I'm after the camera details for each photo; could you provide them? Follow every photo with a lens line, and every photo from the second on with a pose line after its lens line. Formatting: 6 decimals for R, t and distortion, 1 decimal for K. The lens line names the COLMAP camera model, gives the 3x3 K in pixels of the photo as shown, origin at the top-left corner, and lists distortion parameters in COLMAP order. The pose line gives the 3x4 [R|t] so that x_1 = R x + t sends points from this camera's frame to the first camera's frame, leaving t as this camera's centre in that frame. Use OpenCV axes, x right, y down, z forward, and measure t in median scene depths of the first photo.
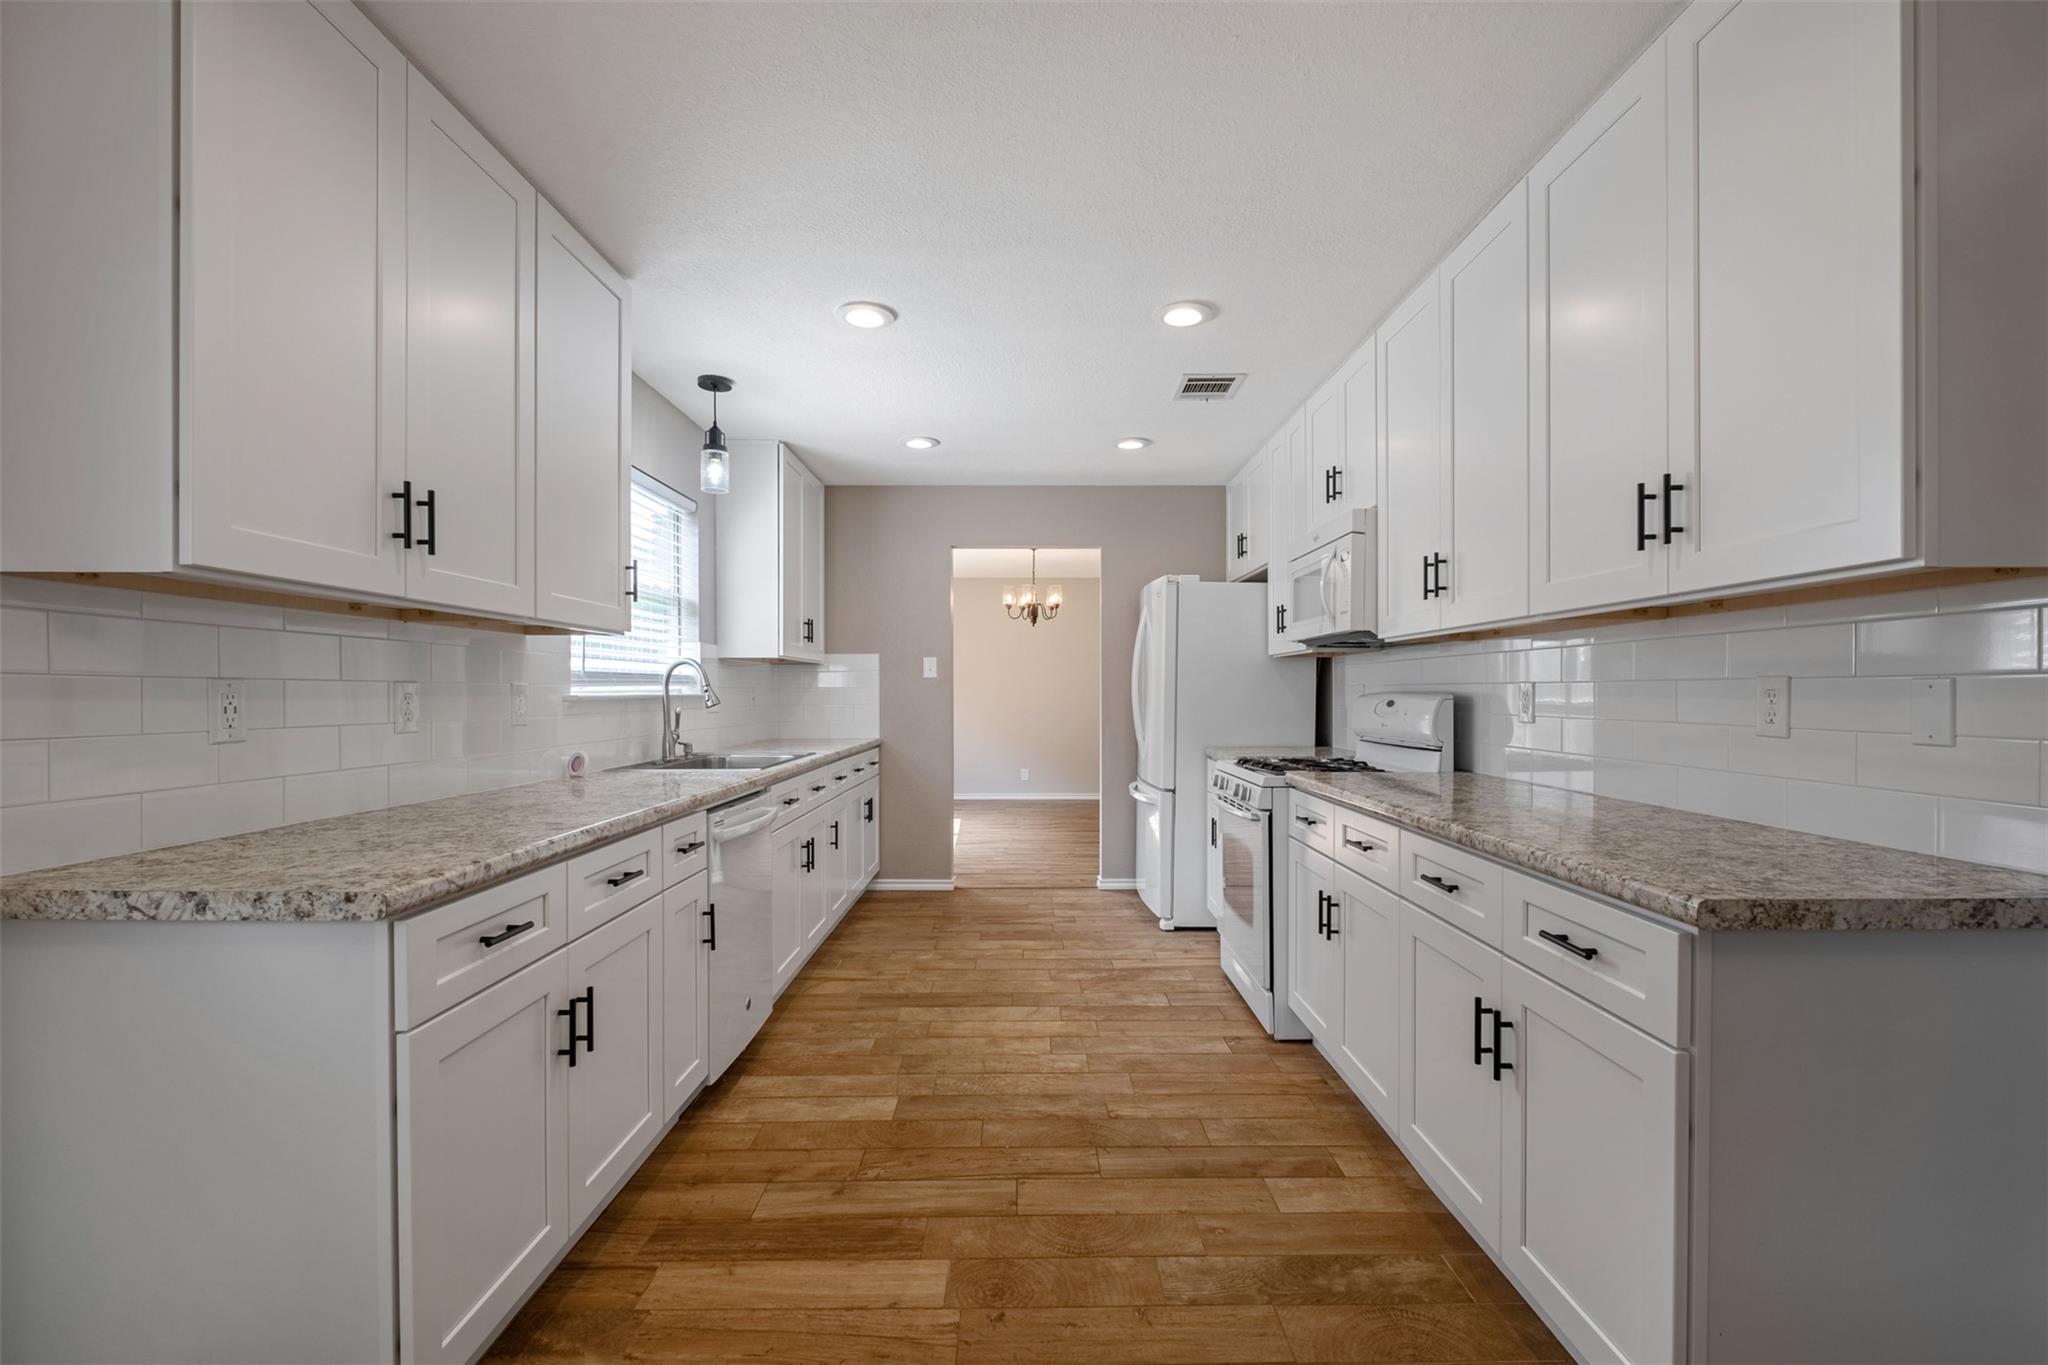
lens RADIAL K [[894.1, 0, 1028.2], [0, 894.1, 688.8], [0, 0, 1]] dist [-0.000429, -0.002403]
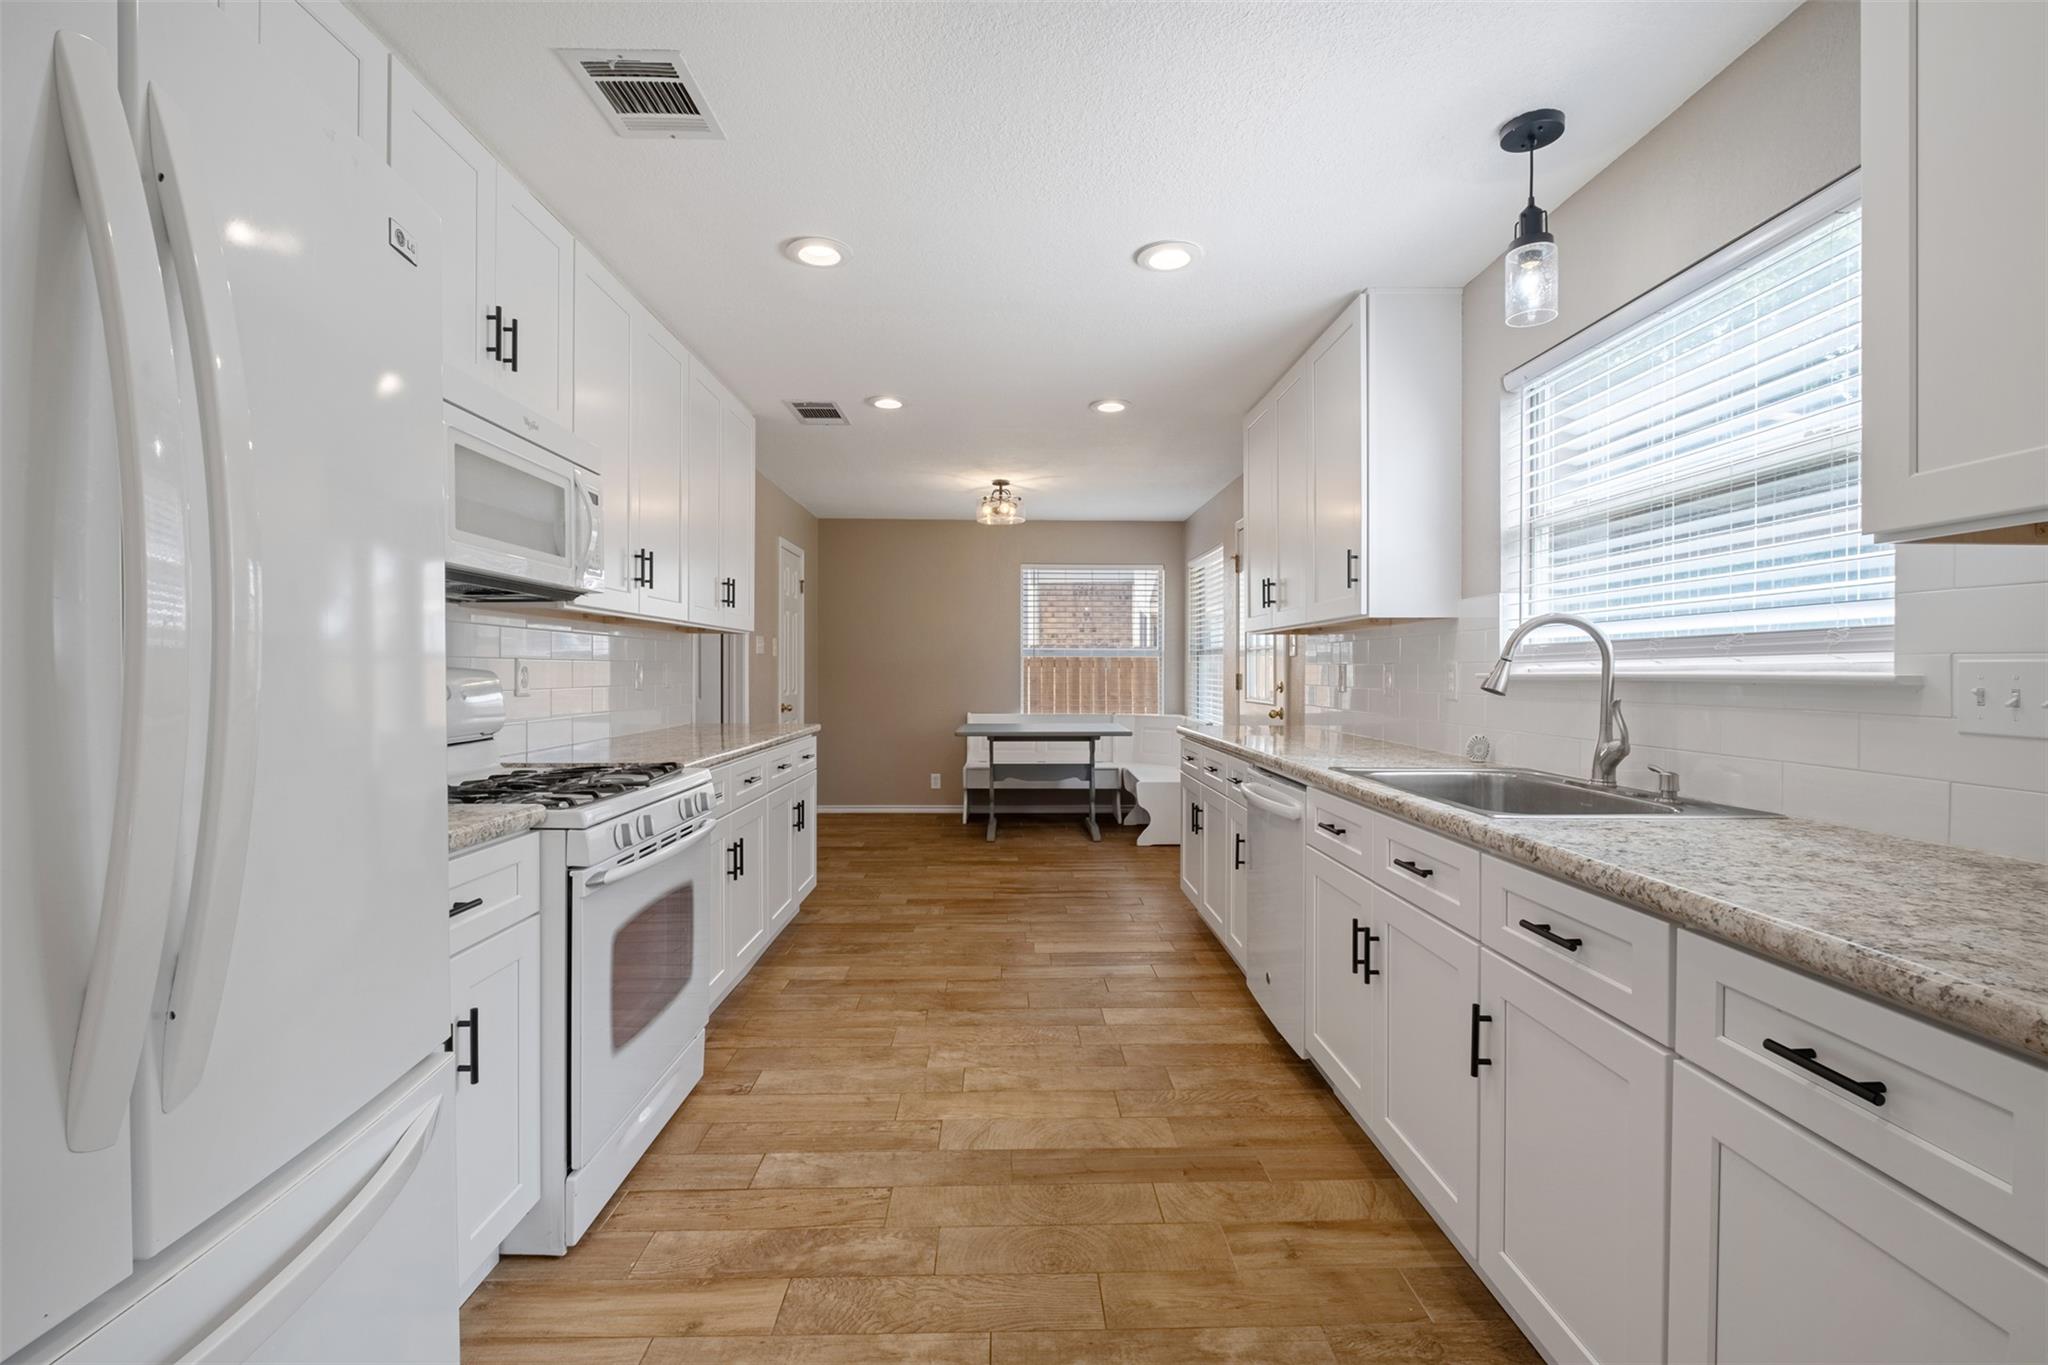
lens RADIAL K [[894.1, 0, 1022.8], [0, 894.1, 680.9], [0, 0, 1]] dist [-0.000429, -0.002403]
pose [[-0.999877, -0.002289, -0.015527, -0.017452], [-0.002421, 0.999961, 0.008494, 0.008411], [0.015507, 0.008531, -0.999843, 1.844150]]
